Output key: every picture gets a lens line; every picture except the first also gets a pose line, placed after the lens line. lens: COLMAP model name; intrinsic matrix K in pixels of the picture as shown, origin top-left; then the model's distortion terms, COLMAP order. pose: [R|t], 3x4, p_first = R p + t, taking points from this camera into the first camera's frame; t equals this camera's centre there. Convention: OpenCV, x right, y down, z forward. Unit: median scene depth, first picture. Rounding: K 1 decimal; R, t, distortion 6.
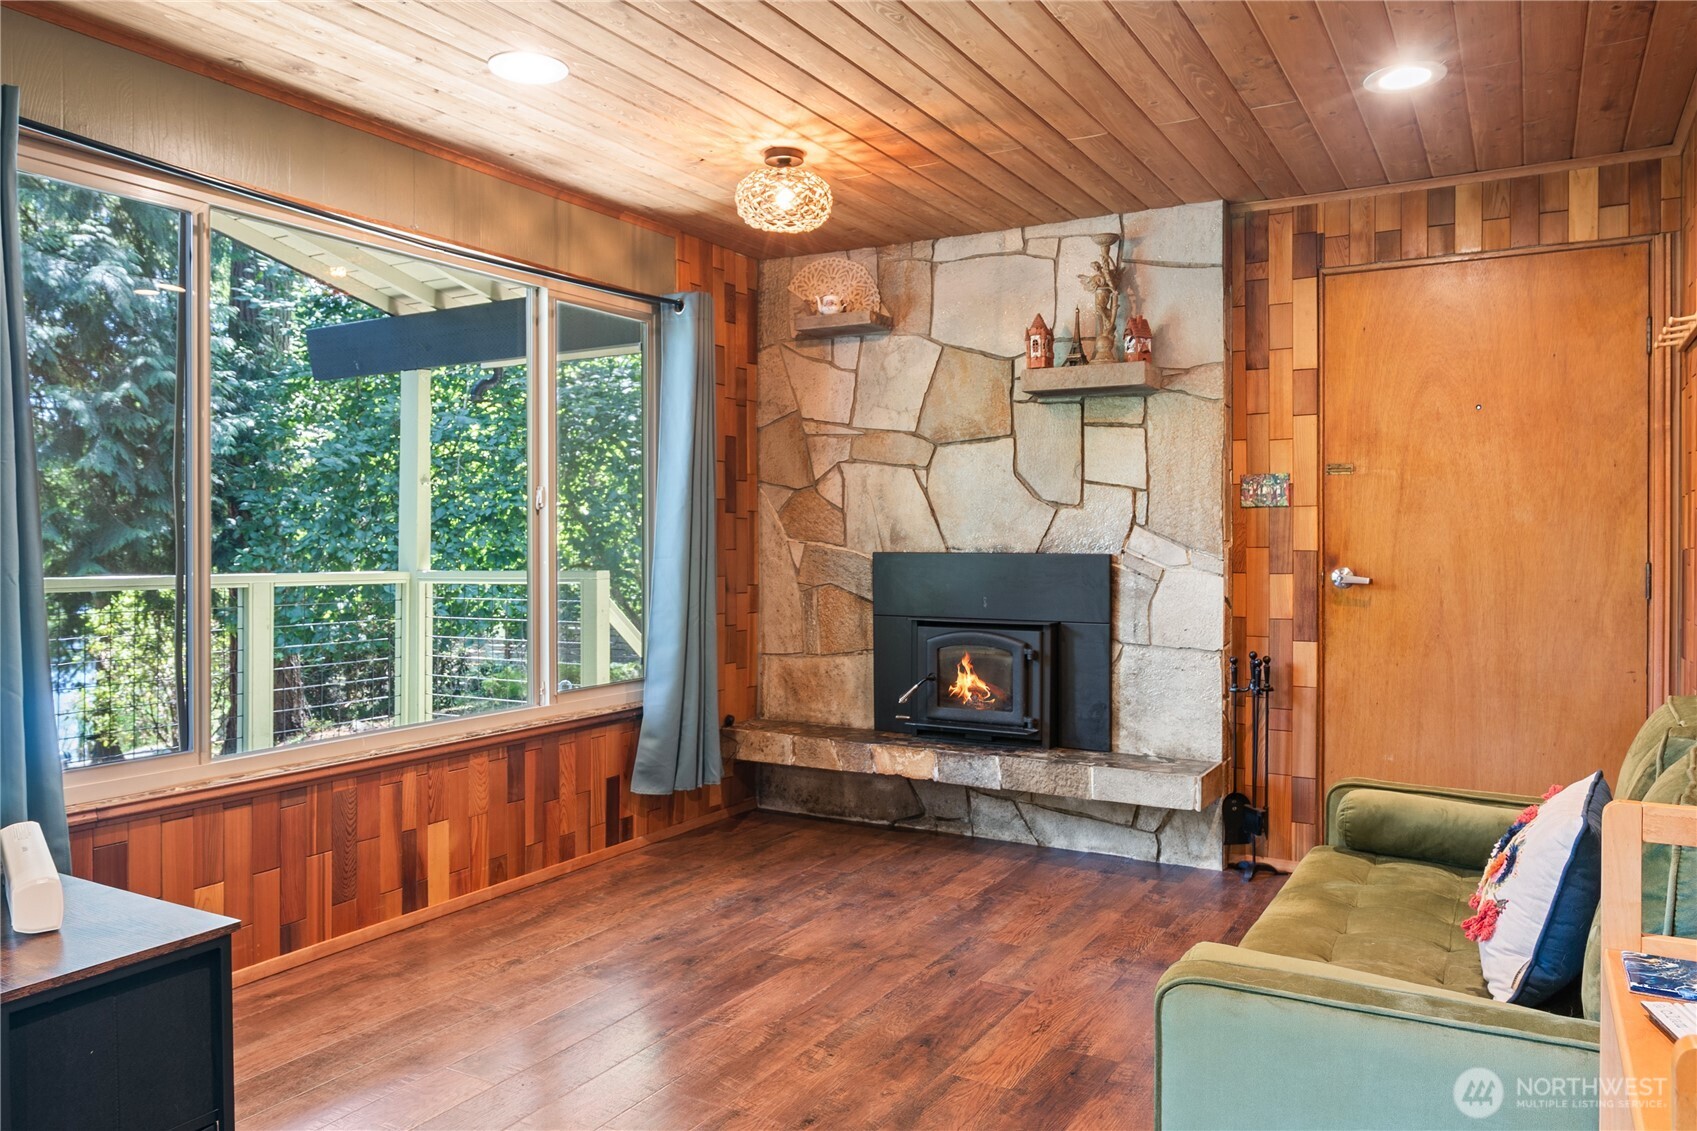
lens RADIAL K [[1189.1, 0, 848.5], [0, 1189.1, 565.5], [0, 0, 1]] dist [-0.000243, 0.001055]
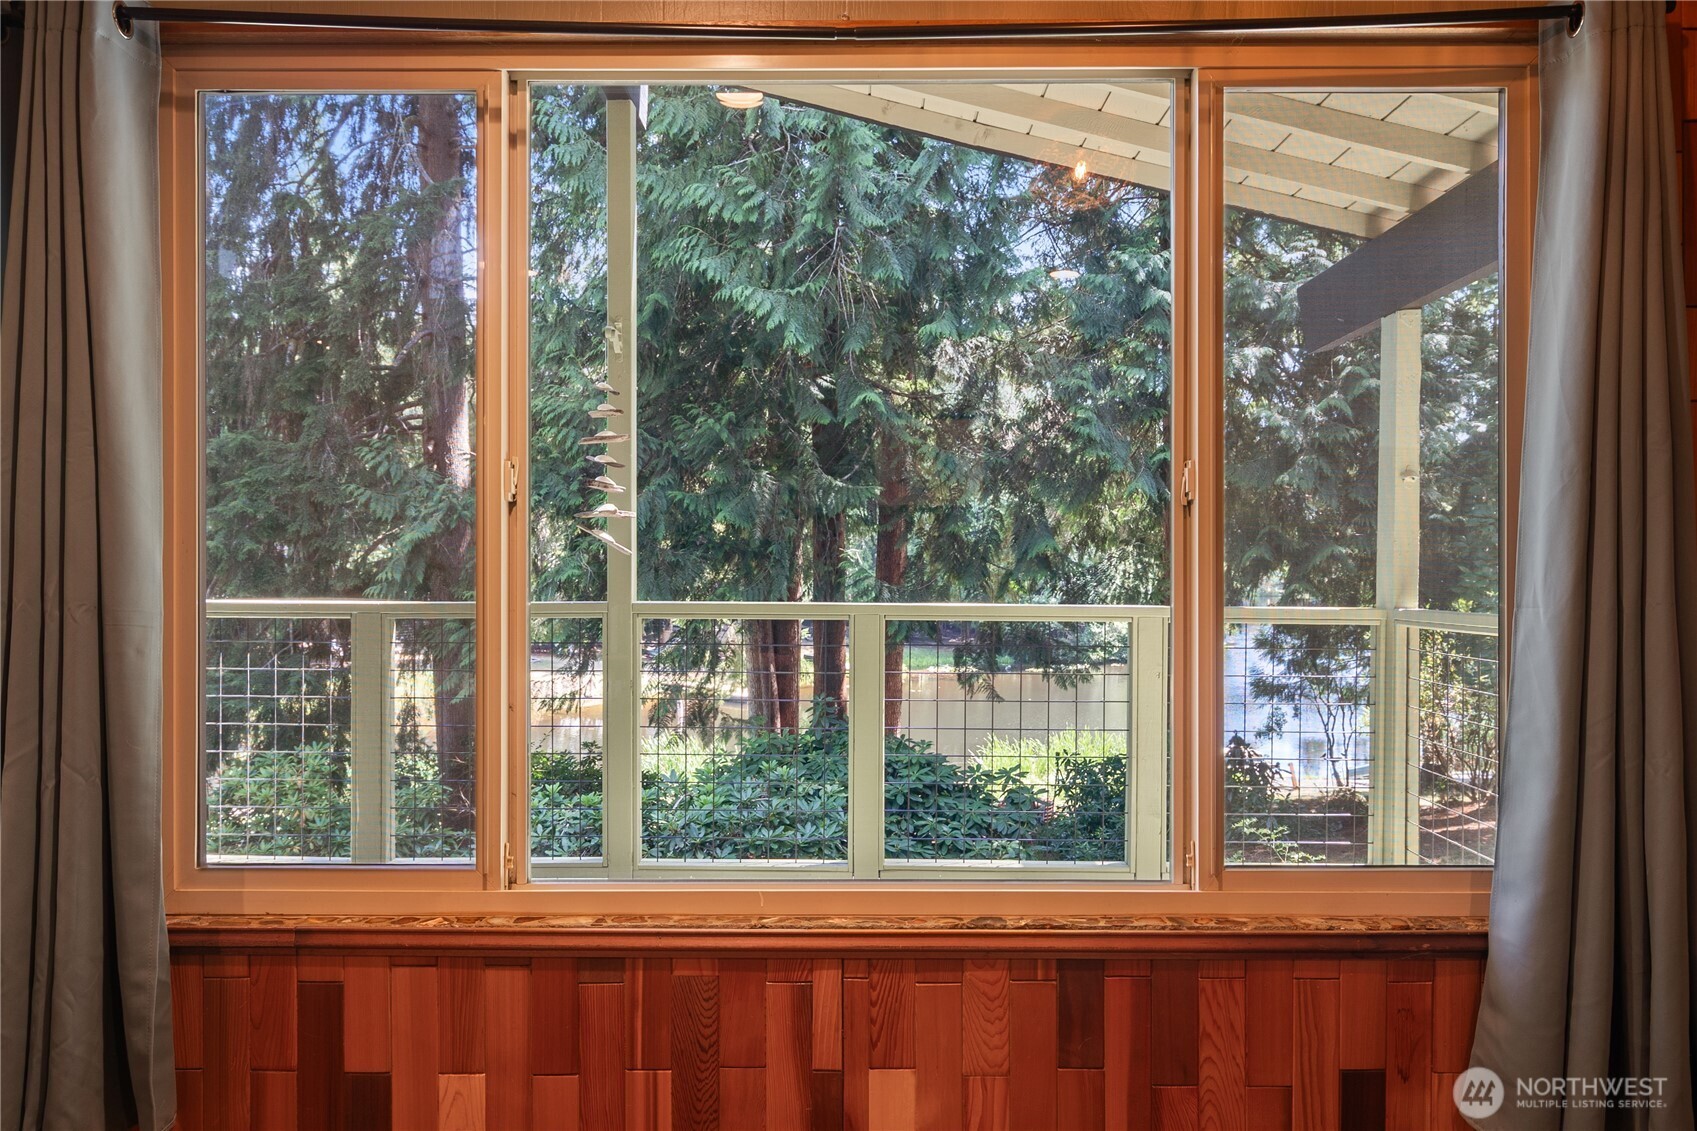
lens RADIAL K [[1186.3, 0, 853.4], [0, 1186.3, 557.7], [0, 0, 1]] dist [-0.003872, -0.005218]
pose [[0.492321, 0.000496, -0.870413, 0.129982], [-0.020133, 0.999739, -0.010818, -0.017970], [0.870181, 0.022850, 0.492203, 0.699300]]
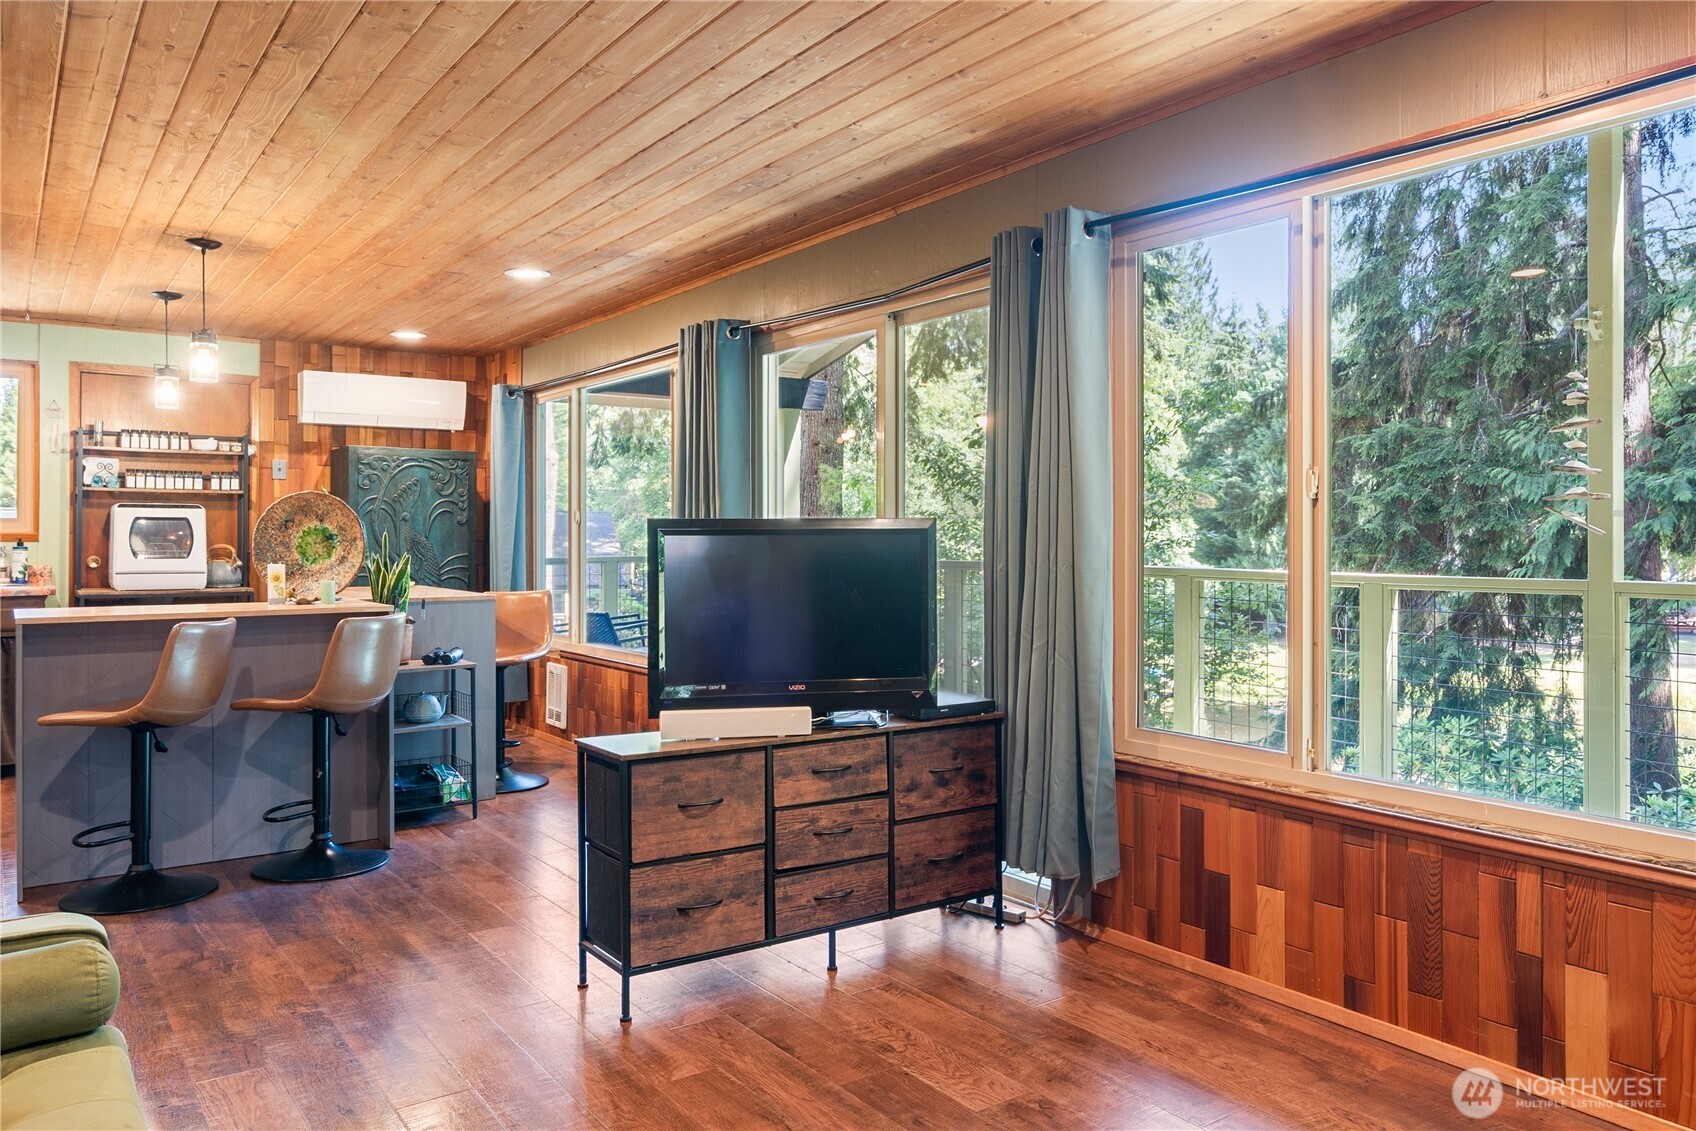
lens RADIAL K [[1203.1, 0, 855.1], [0, 1203.1, 532.4], [0, 0, 1]] dist [0.001385, -0.002569]
pose [[-0.415660, -0.003972, -0.909511, 0.432458], [-0.020400, 0.999780, 0.004957, -0.022566], [0.909291, 0.020615, -0.415649, 0.896673]]
